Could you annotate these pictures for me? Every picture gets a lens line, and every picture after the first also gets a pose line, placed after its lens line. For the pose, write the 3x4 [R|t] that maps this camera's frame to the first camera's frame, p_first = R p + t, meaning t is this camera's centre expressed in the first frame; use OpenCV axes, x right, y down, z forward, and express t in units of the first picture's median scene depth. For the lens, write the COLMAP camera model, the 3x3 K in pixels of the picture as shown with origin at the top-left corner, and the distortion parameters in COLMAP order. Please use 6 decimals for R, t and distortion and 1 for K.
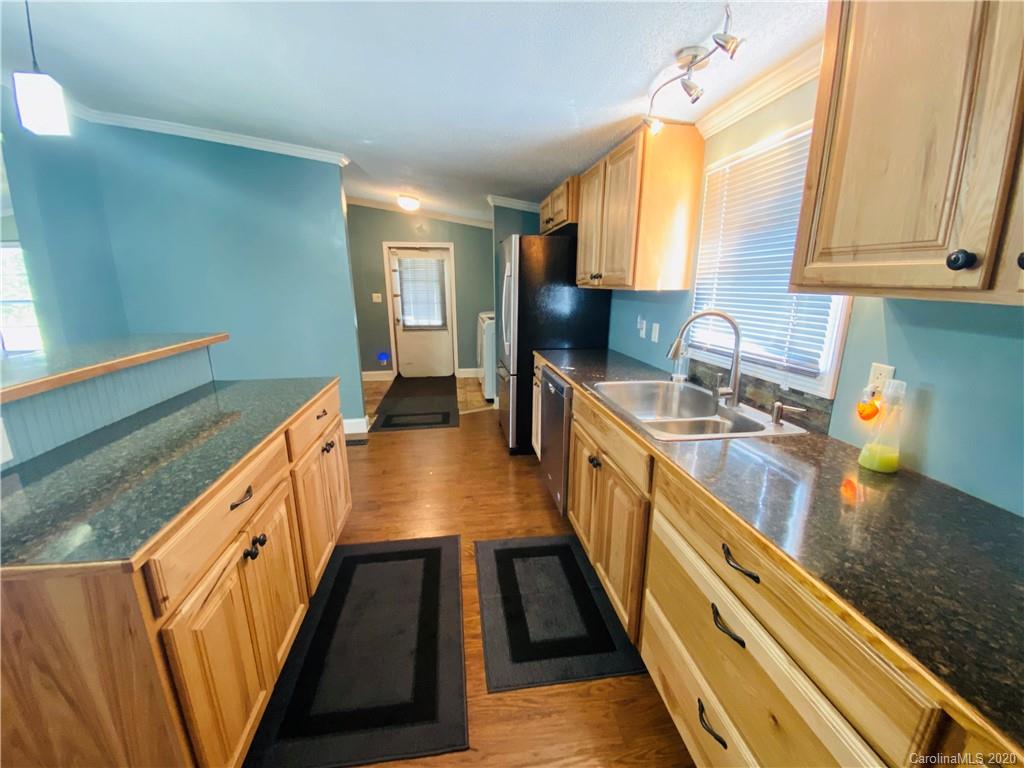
lens RADIAL K [[414.7, 0, 513.9], [0, 414.7, 383.8], [0, 0, 1]] dist [0.033217, -0.031105]
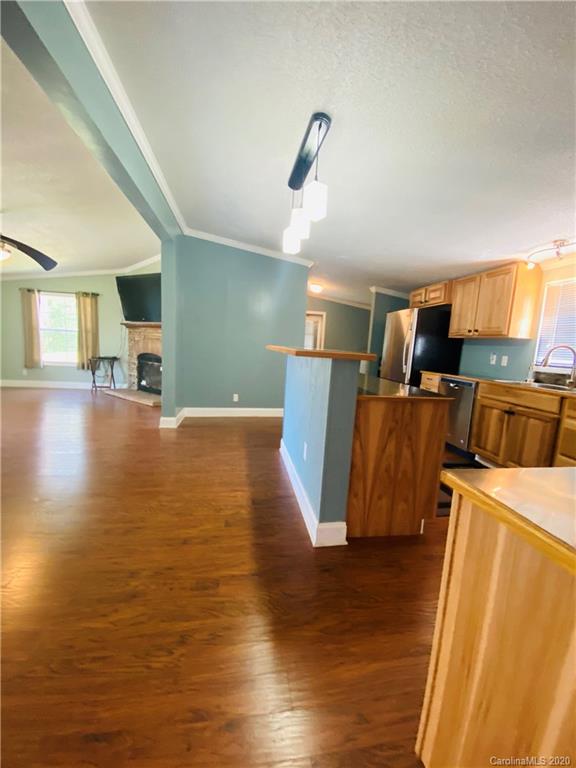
lens RADIAL K [[311.1, 0, 287.7], [0, 311.1, 387.3], [0, 0, 1]] dist [0.033217, -0.031105]
pose [[0.998348, 0.055075, 0.016395, -0.798894], [-0.053112, 0.993303, -0.102606, 0.236929], [-0.021936, 0.101566, 0.994587, -0.493674]]
